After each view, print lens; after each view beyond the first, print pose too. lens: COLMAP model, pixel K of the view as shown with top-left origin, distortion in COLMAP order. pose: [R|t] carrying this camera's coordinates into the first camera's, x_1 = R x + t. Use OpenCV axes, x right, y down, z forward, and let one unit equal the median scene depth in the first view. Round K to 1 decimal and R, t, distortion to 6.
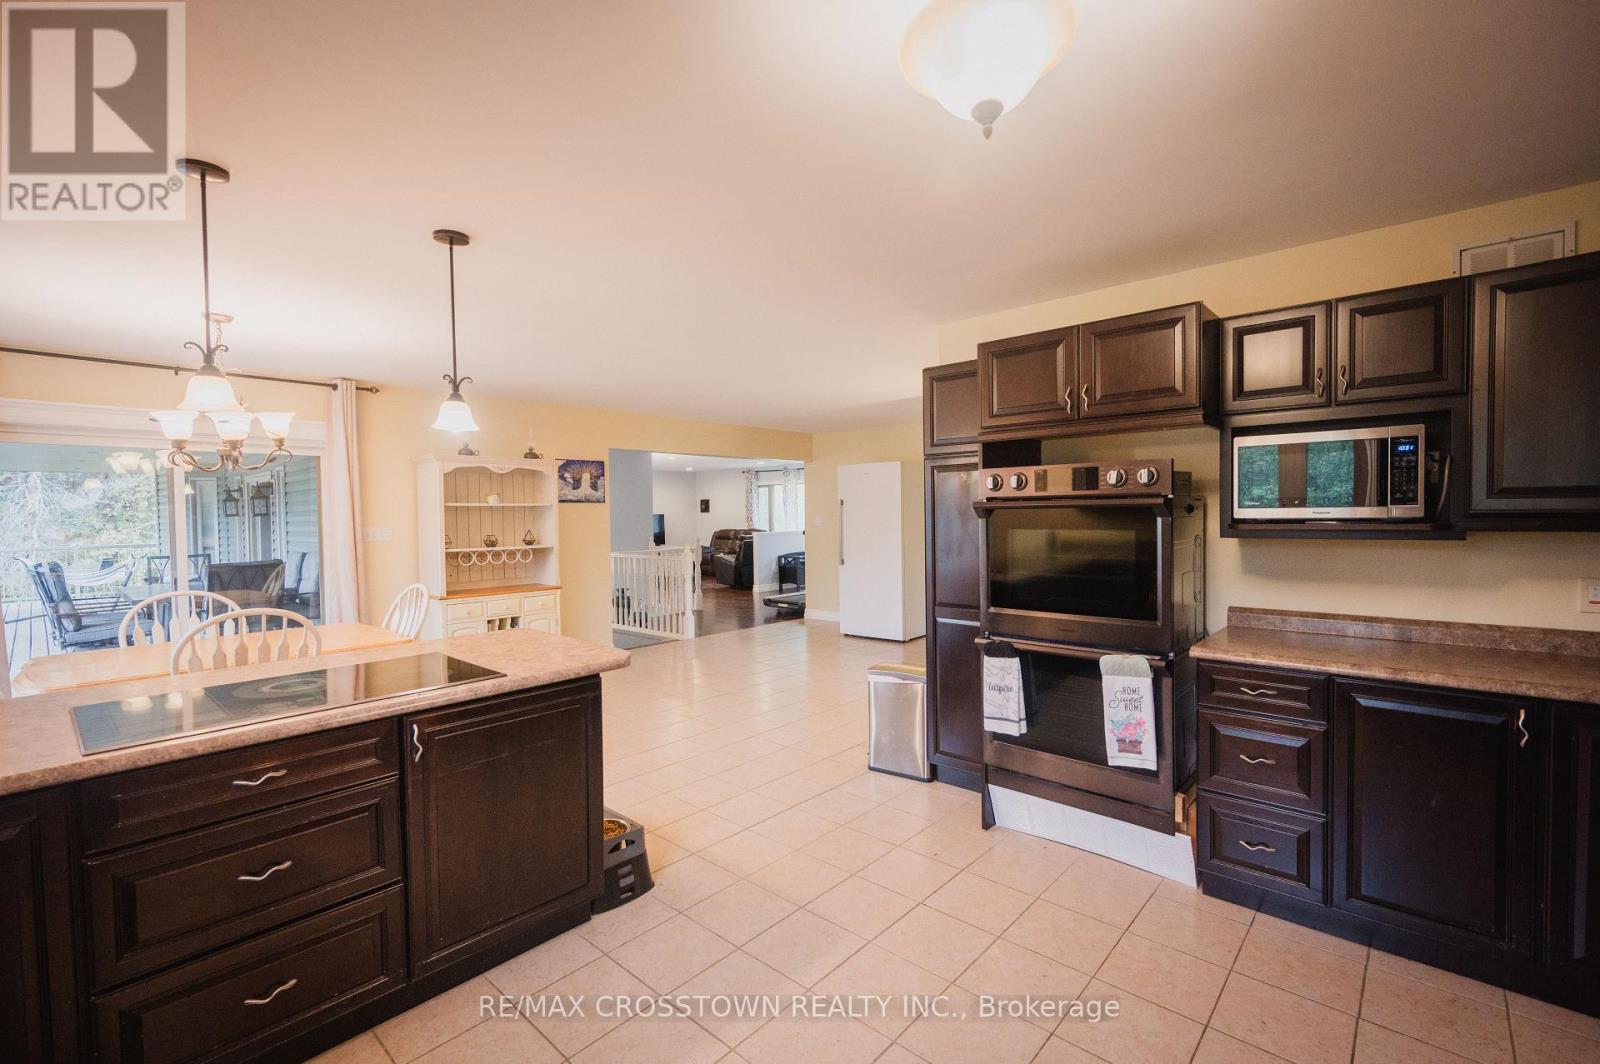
lens RADIAL K [[692.7, 0, 807.5], [0, 692.7, 529.3], [0, 0, 1]] dist [0.000880, -0.000020]
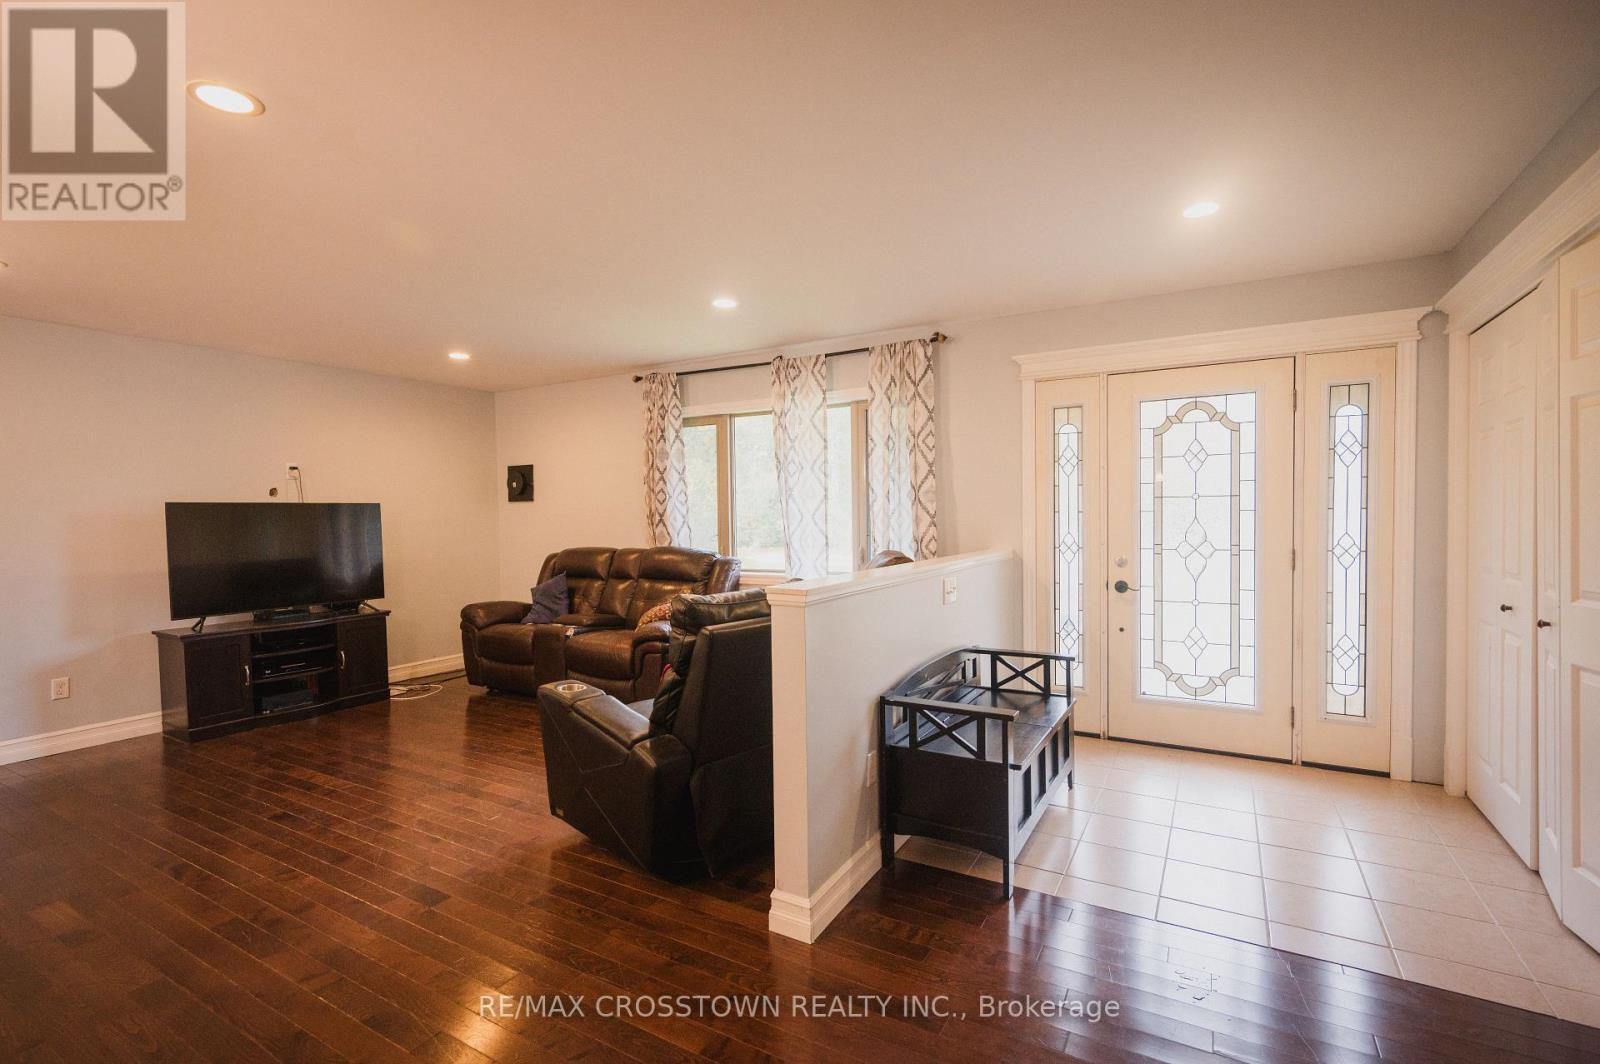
lens RADIAL K [[755.6, 0, 800.0], [0, 755.6, 532.0], [0, 0, 1]] dist [0.001433, 0.000274]
pose [[0.983286, -0.006136, 0.181963, -0.082636], [0.005766, 0.999980, 0.002564, -0.008883], [-0.181975, -0.001472, 0.983302, 0.629955]]
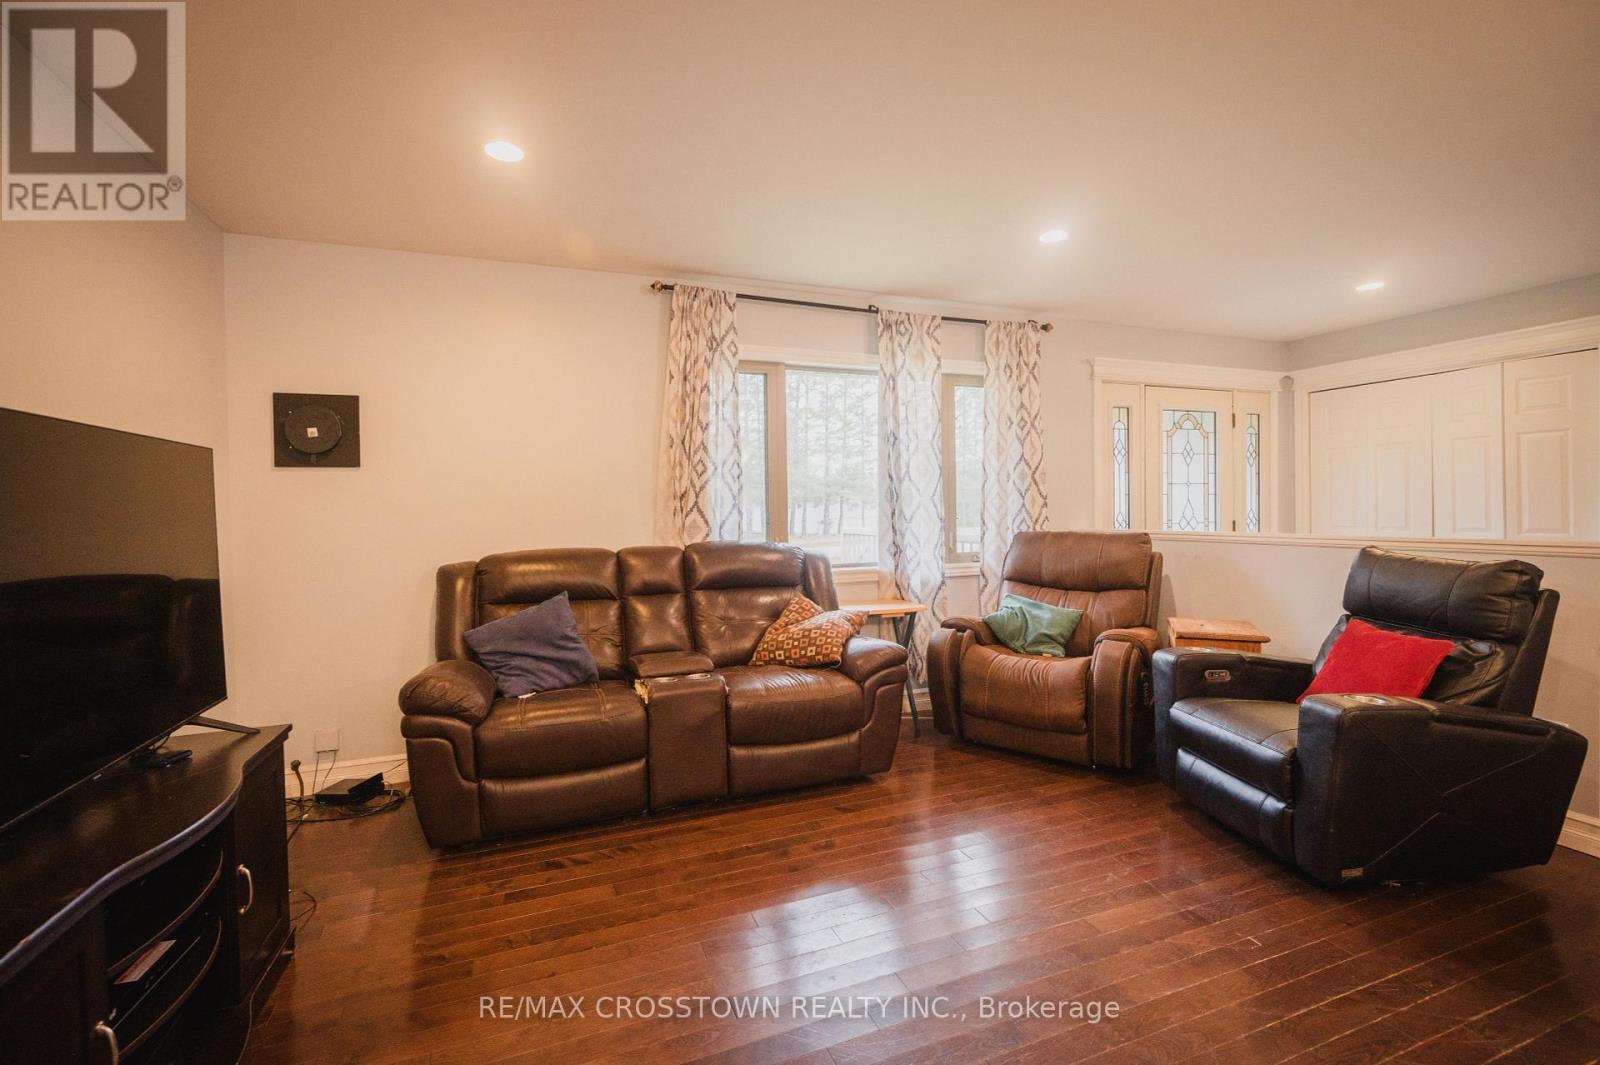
lens RADIAL K [[735.4, 0, 791.6], [0, 735.4, 514.3], [0, 0, 1]] dist [0.000716, 0.000261]
pose [[0.441916, -0.001701, 0.897055, -0.284830], [0.027382, 0.999558, -0.011593, -0.006609], [-0.896638, 0.029686, 0.441767, 0.868079]]
